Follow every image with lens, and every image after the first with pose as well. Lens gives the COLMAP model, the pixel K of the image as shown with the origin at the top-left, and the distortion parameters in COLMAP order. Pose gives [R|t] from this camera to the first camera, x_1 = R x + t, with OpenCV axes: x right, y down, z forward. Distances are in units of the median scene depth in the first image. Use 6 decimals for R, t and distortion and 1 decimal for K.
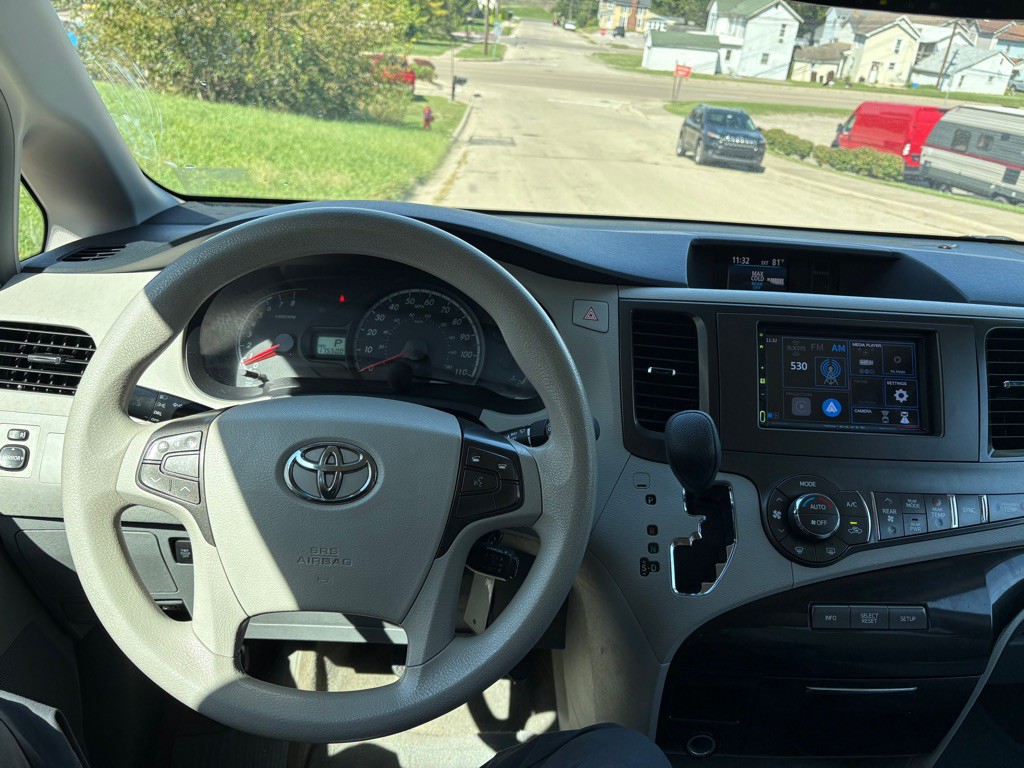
lens RADIAL K [[781.3, 0, 518.0], [0, 781.3, 375.0], [0, 0, 1]] dist [0.045466, -0.043423]
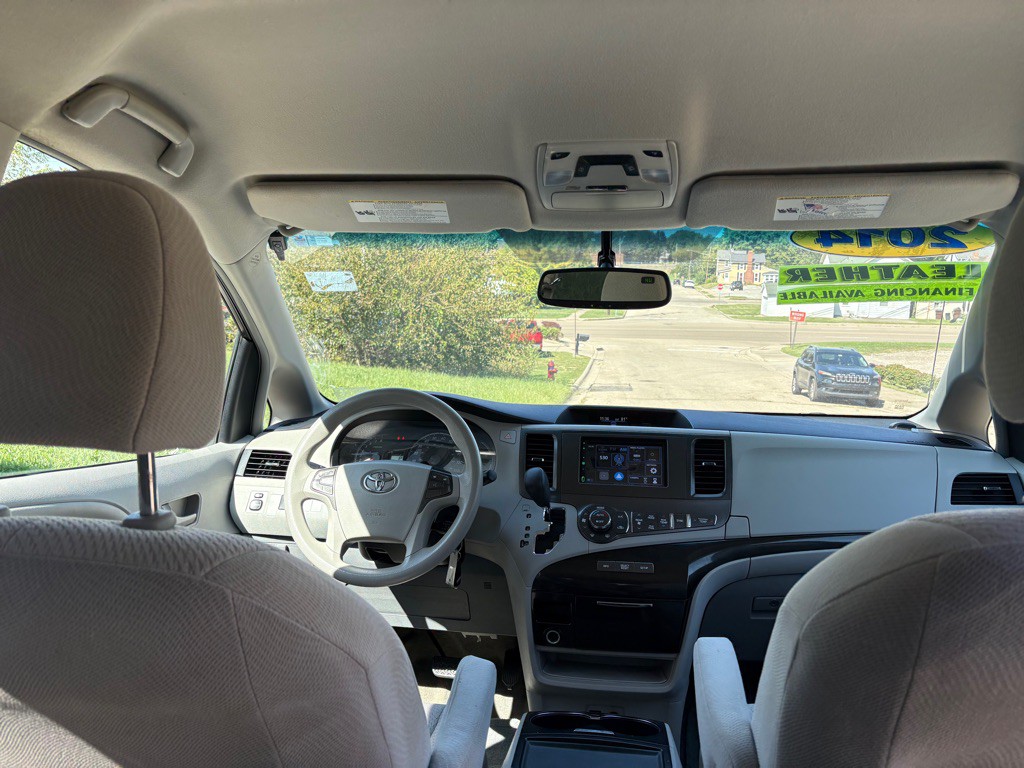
lens RADIAL K [[781.3, 0, 513.1], [0, 781.3, 376.2], [0, 0, 1]] dist [0.045466, -0.043423]
pose [[0.984662, -0.046604, -0.168136, 0.009566], [-0.006751, 0.952768, -0.303624, 0.008392], [0.174345, 0.300102, 0.937839, -0.021678]]
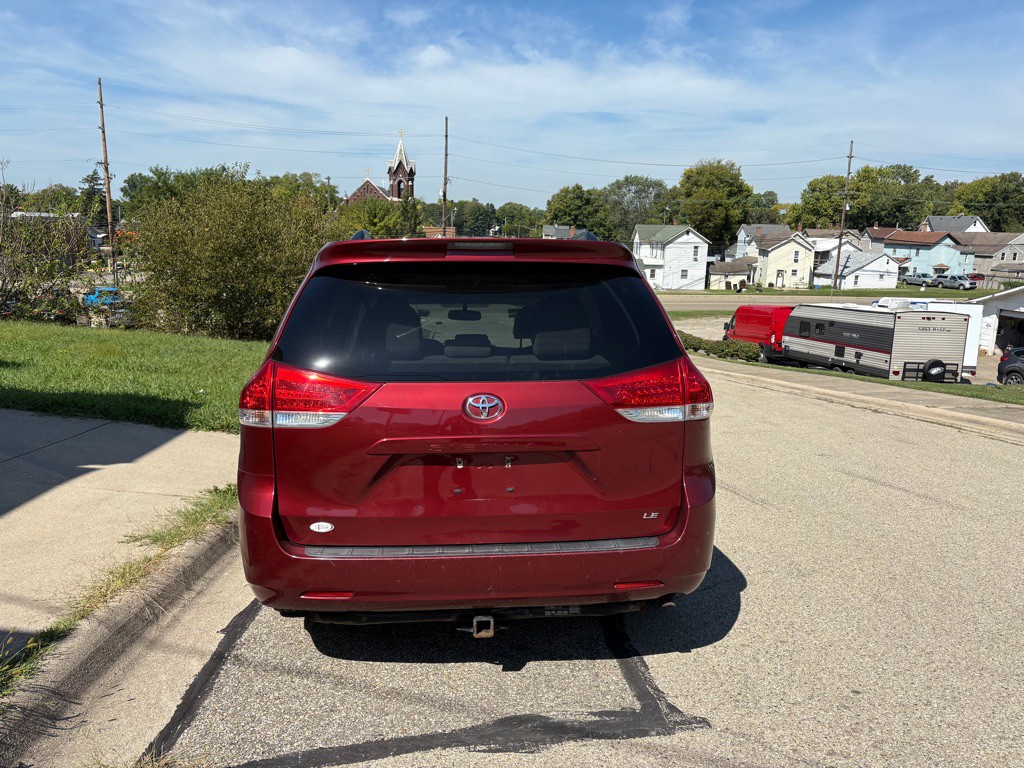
lens RADIAL K [[781.3, 0, 509.2], [0, 781.3, 391.8], [0, 0, 1]] dist [0.045466, -0.043423]
pose [[0.996717, -0.074640, 0.031383, 0.010563], [0.080037, 0.966878, -0.242367, 0.047073], [-0.012253, 0.244083, 0.969677, -0.136438]]
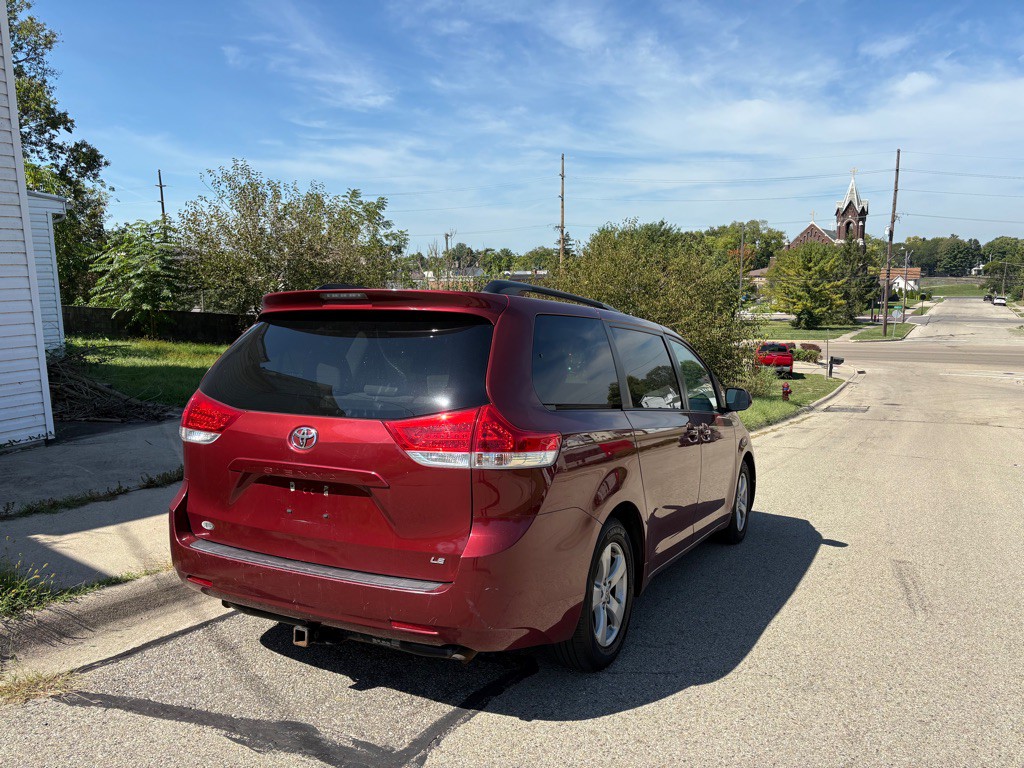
lens RADIAL K [[781.3, 0, 503.6], [0, 781.3, 384.4], [0, 0, 1]] dist [0.045466, -0.043423]
pose [[0.864736, -0.029039, -0.501386, 0.071413], [-0.137092, 0.946765, -0.291275, 0.046435], [0.483154, 0.320612, 0.814721, -0.124119]]
